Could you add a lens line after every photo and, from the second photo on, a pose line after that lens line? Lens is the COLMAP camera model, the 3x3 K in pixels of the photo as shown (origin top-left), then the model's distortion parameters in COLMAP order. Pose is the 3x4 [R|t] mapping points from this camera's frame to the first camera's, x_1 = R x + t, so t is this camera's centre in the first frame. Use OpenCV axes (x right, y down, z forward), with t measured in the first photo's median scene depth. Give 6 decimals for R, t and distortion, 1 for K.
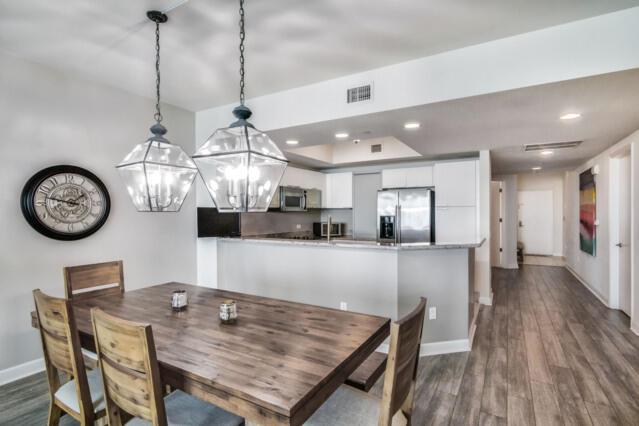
lens RADIAL K [[327.6, 0, 321.3], [0, 327.6, 217.4], [0, 0, 1]] dist [-0.008938, 0.002017]
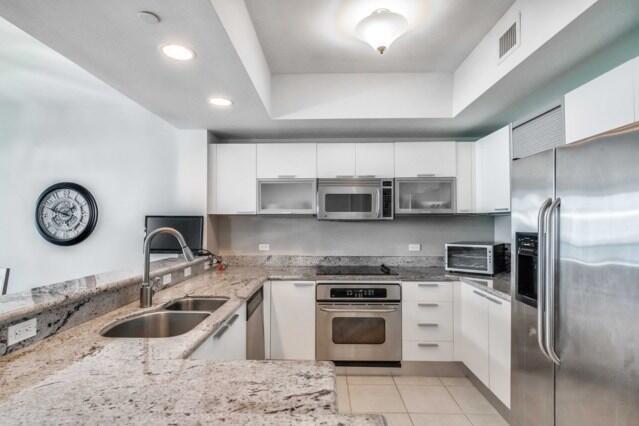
lens RADIAL K [[327.6, 0, 317.7], [0, 327.6, 215.5], [0, 0, 1]] dist [-0.008938, 0.002017]
pose [[0.479106, -0.012050, -0.877674, 0.402120], [-0.011563, 0.999732, -0.020038, -0.014918], [0.877681, 0.019749, 0.478839, 0.702393]]
